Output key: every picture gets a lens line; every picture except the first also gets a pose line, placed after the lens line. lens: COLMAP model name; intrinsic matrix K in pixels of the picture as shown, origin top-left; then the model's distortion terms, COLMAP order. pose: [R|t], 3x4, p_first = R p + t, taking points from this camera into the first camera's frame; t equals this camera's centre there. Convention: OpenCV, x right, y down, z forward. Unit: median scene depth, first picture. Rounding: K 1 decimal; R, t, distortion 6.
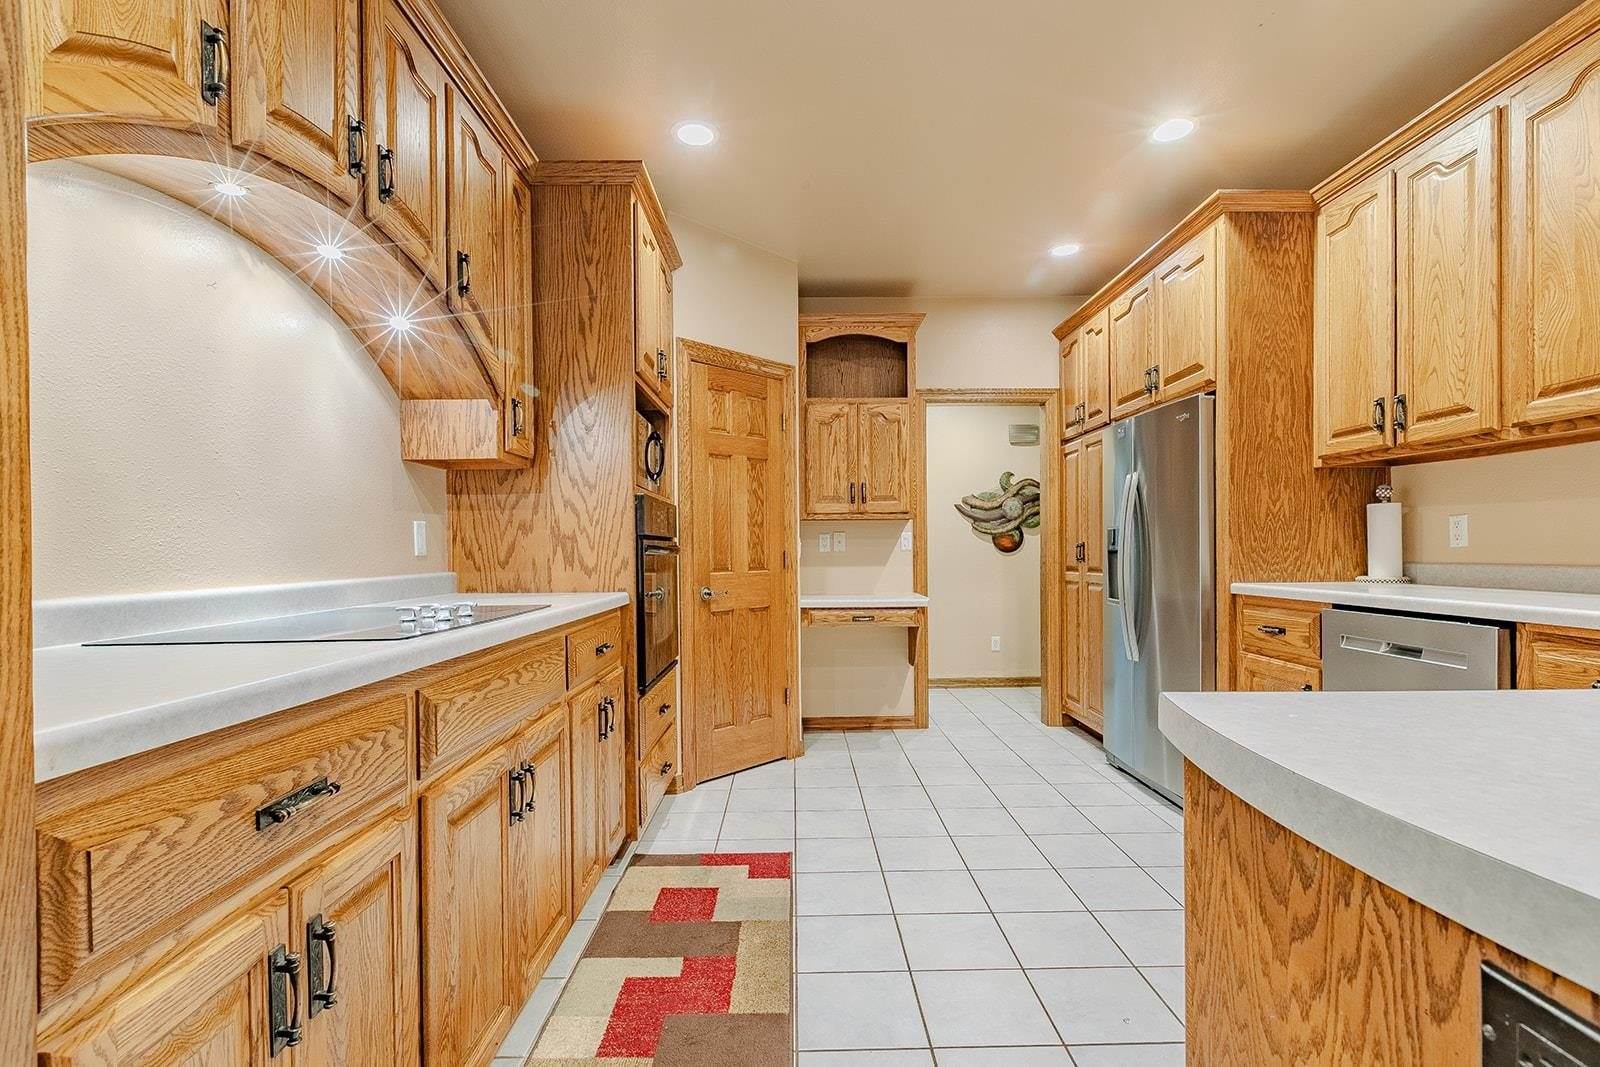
lens RADIAL K [[747.0, 0, 804.5], [0, 747.0, 552.5], [0, 0, 1]] dist [-0.000560, 0.000401]
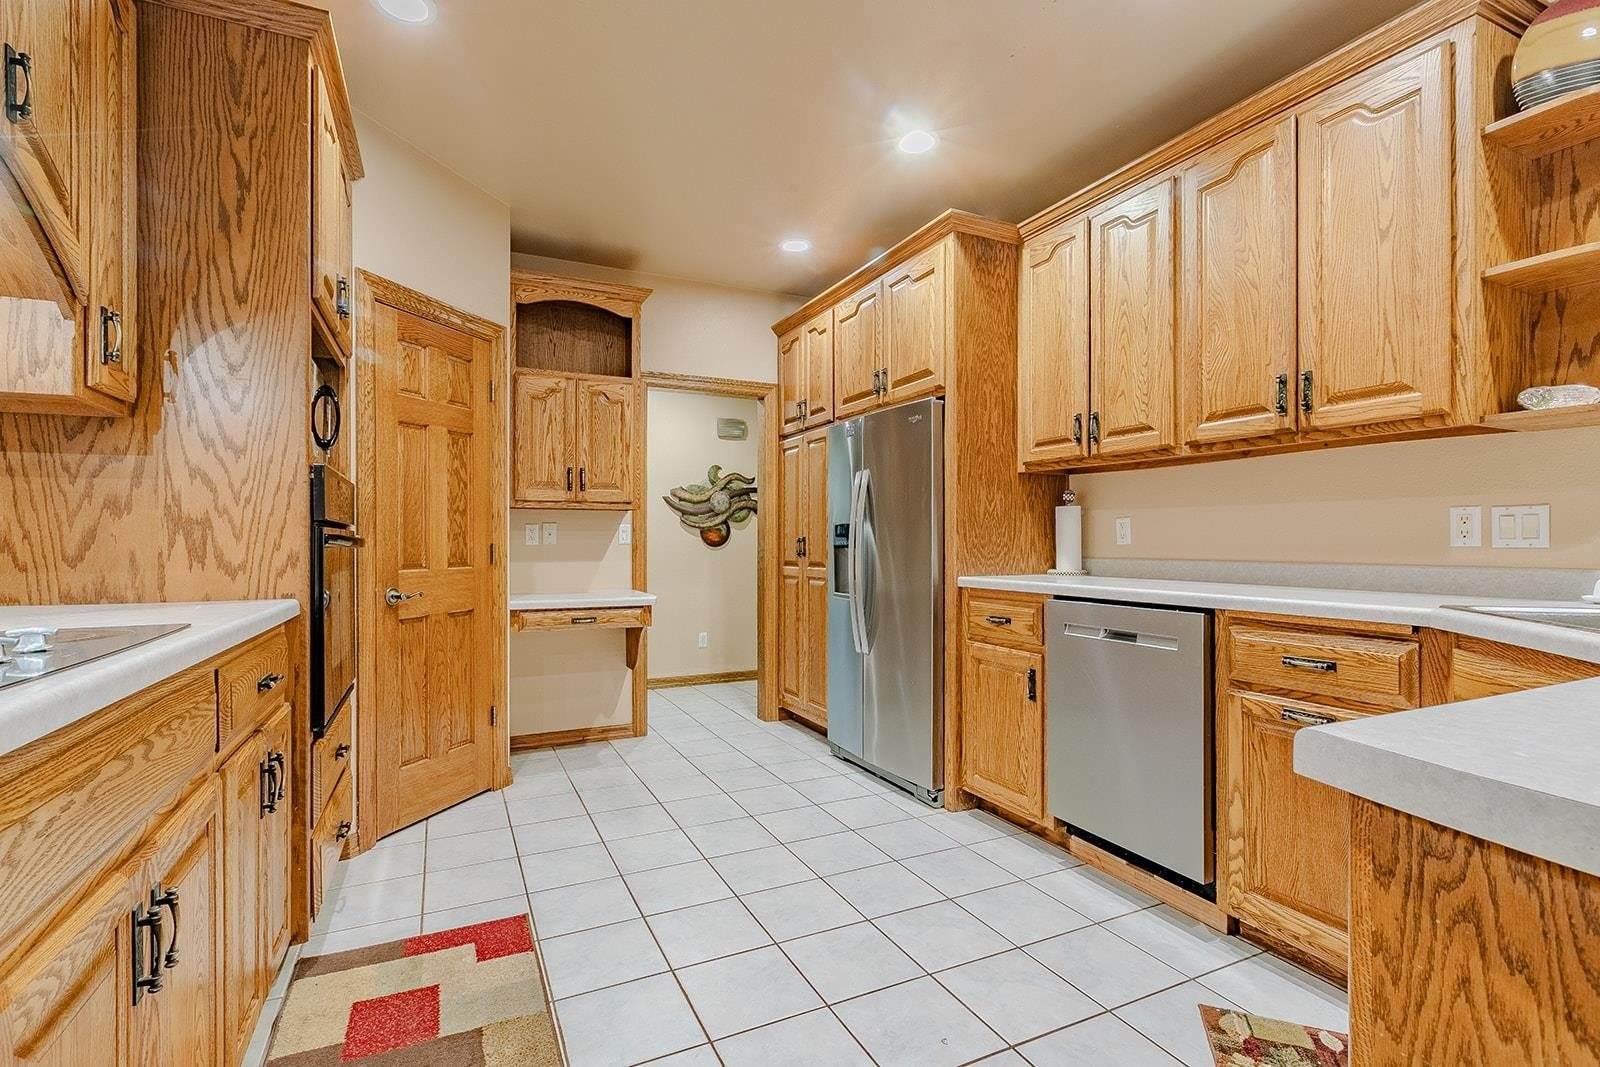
lens RADIAL K [[747.0, 0, 796.2], [0, 747.0, 539.1], [0, 0, 1]] dist [0.003145, -0.001028]
pose [[0.911802, 0.010085, 0.410506, -0.085229], [-0.006120, 0.999921, -0.010972, 0.000223], [-0.410584, 0.007492, 0.911792, 0.127307]]
